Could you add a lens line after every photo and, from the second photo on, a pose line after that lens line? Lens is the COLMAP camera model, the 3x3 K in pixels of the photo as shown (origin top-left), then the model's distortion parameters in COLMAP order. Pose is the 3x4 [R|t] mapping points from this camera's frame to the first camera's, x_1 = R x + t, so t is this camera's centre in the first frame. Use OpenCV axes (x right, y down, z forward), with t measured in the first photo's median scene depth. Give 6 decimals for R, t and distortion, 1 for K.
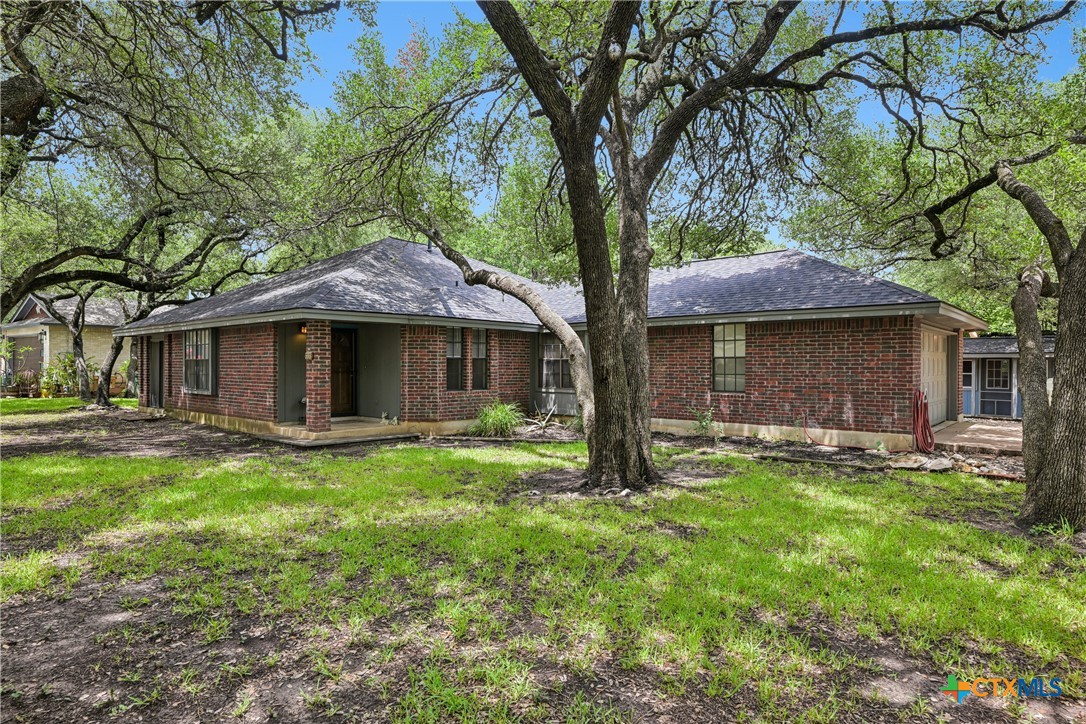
lens RADIAL K [[613.5, 0, 543.6], [0, 613.5, 361.8], [0, 0, 1]] dist [-0.002000, -0.000102]
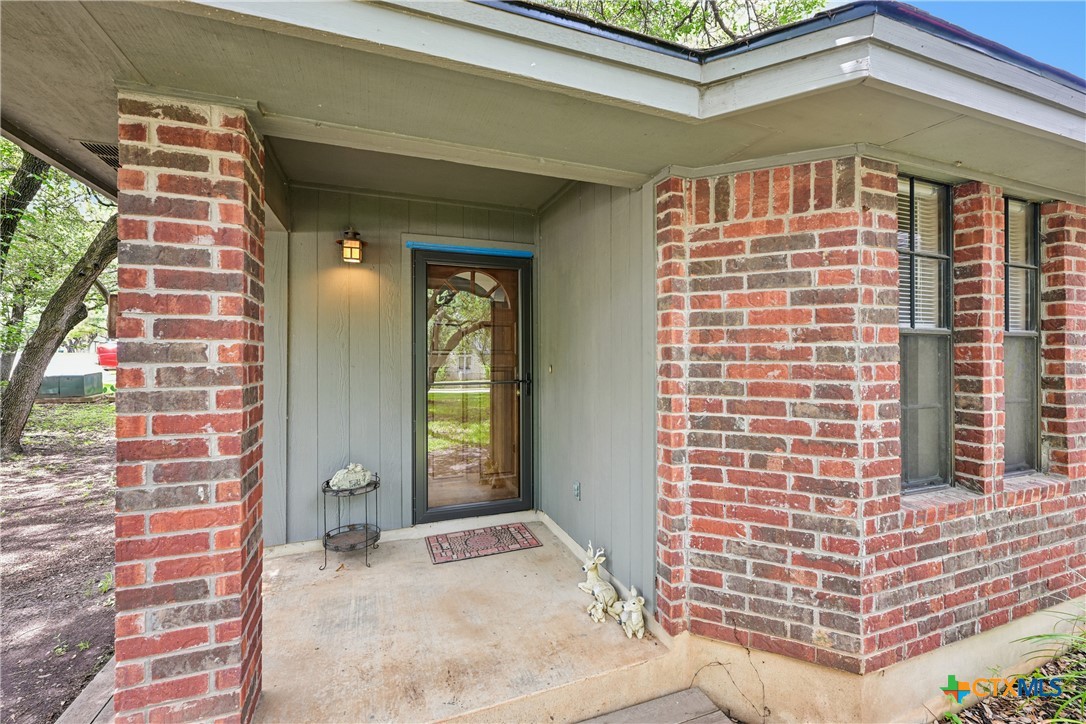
lens RADIAL K [[459.8, 0, 543.3], [0, 459.8, 355.6], [0, 0, 1]] dist [-0.001506, -0.000707]
pose [[0.883248, -0.004040, -0.468890, -0.191844], [0.004613, 0.999989, 0.000073, 0.001395], [0.468884, -0.002228, 0.883257, 0.837039]]
